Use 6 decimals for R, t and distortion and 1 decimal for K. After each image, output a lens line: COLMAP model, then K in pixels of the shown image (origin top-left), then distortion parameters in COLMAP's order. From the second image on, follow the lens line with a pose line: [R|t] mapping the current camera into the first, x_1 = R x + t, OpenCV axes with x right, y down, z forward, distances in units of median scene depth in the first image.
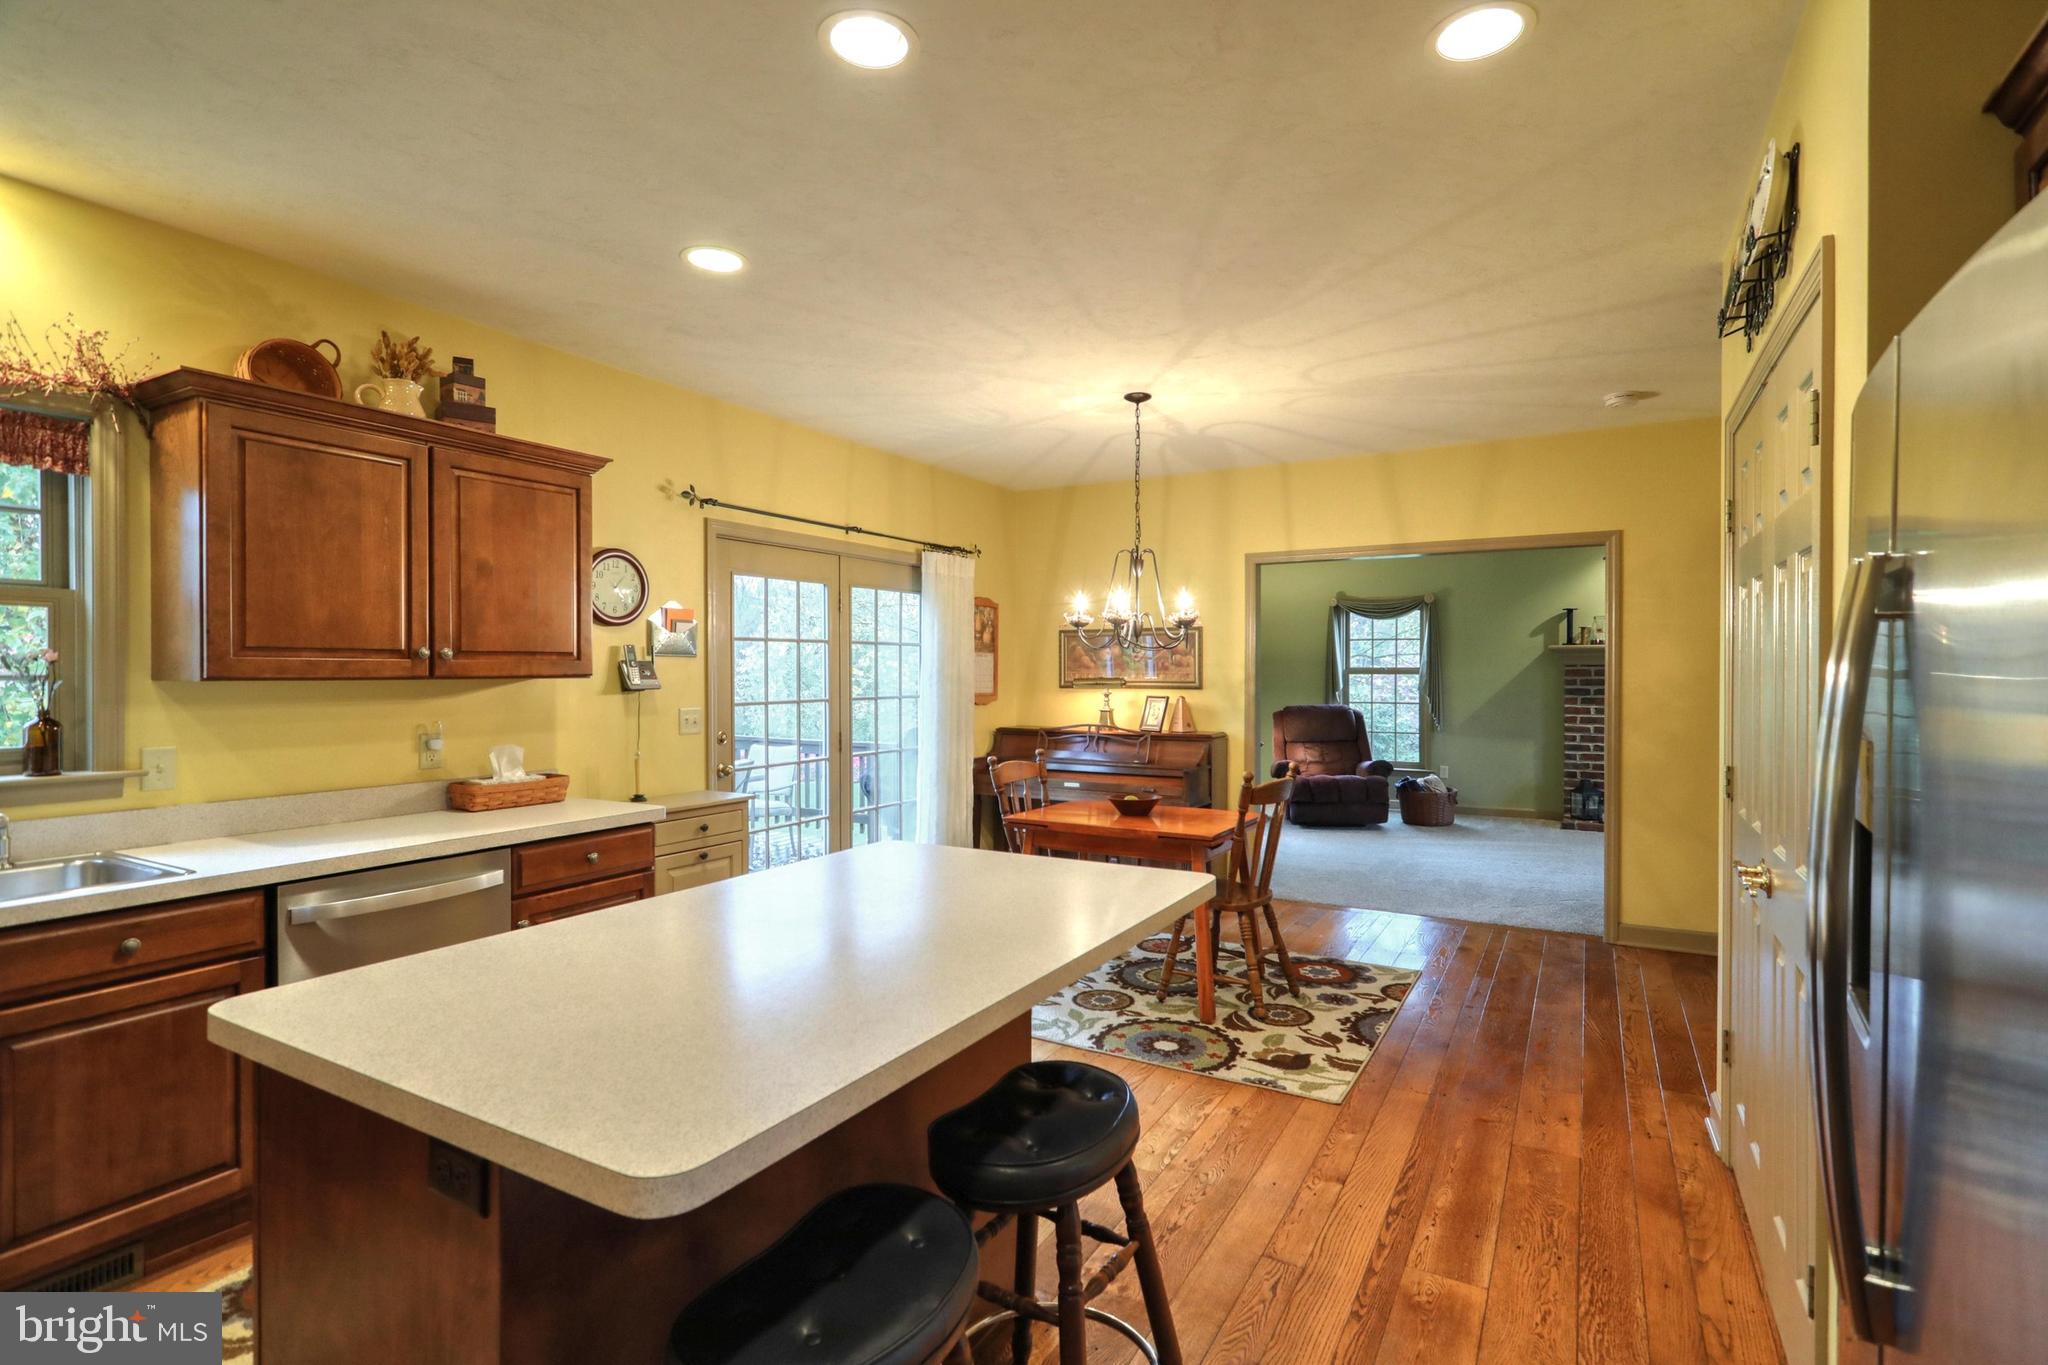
lens RADIAL K [[974.2, 0, 1037.9], [0, 974.2, 680.3], [0, 0, 1]] dist [-0.003271, 0.003257]
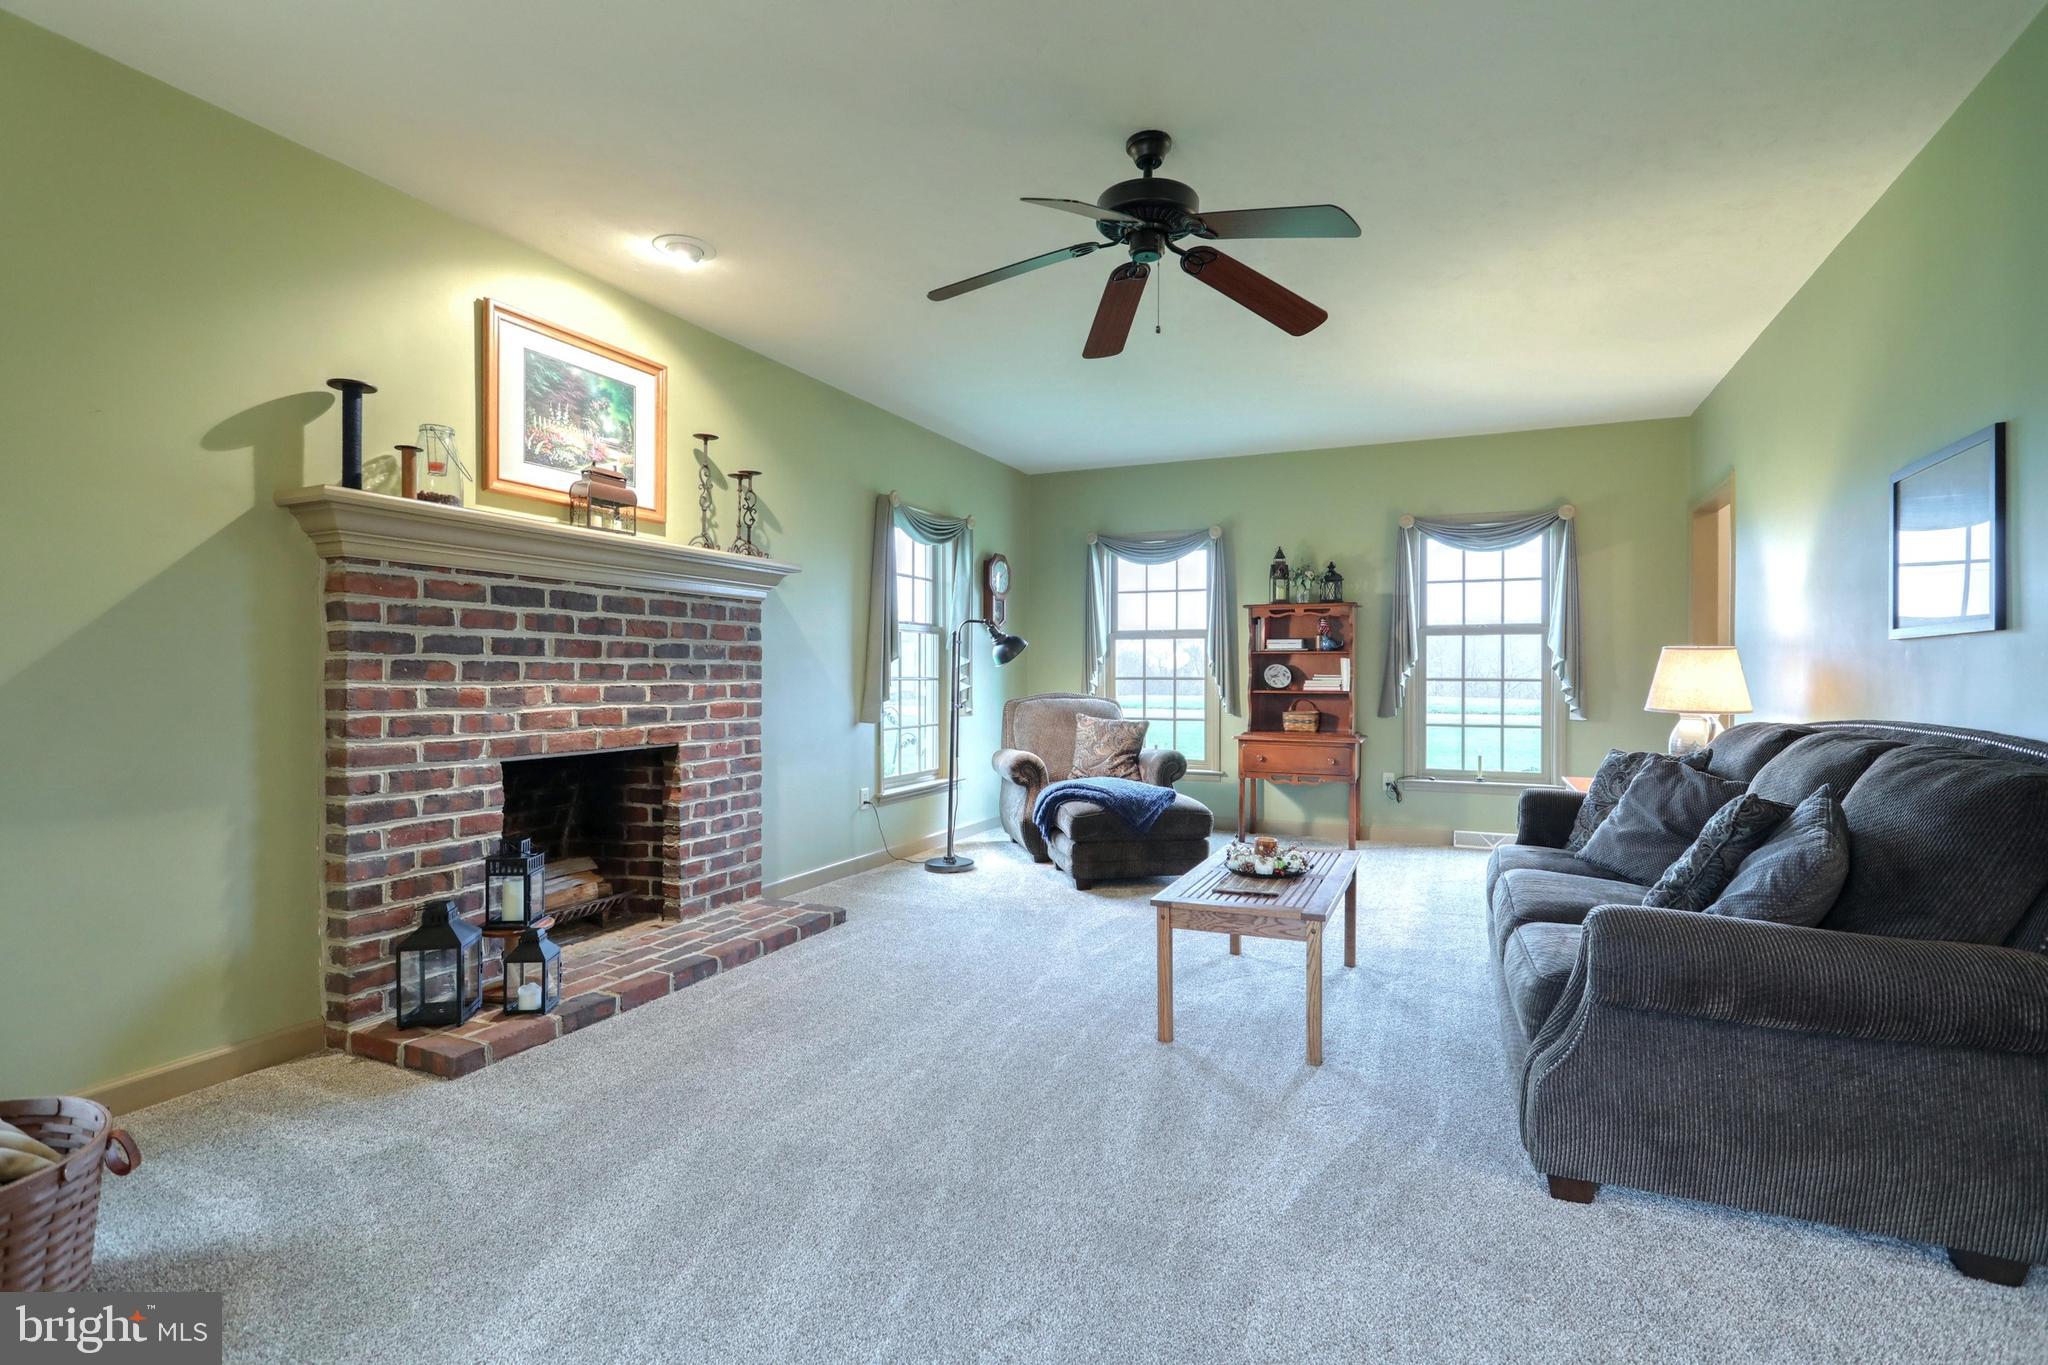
lens RADIAL K [[974.2, 0, 1083.0], [0, 974.2, 680.8], [0, 0, 1]] dist [-0.003271, 0.003257]
pose [[-0.103577, -0.004054, 0.994613, 0.448113], [0.006306, 0.999969, 0.004732, 0.055318], [-0.994601, 0.006763, -0.103548, 1.764062]]
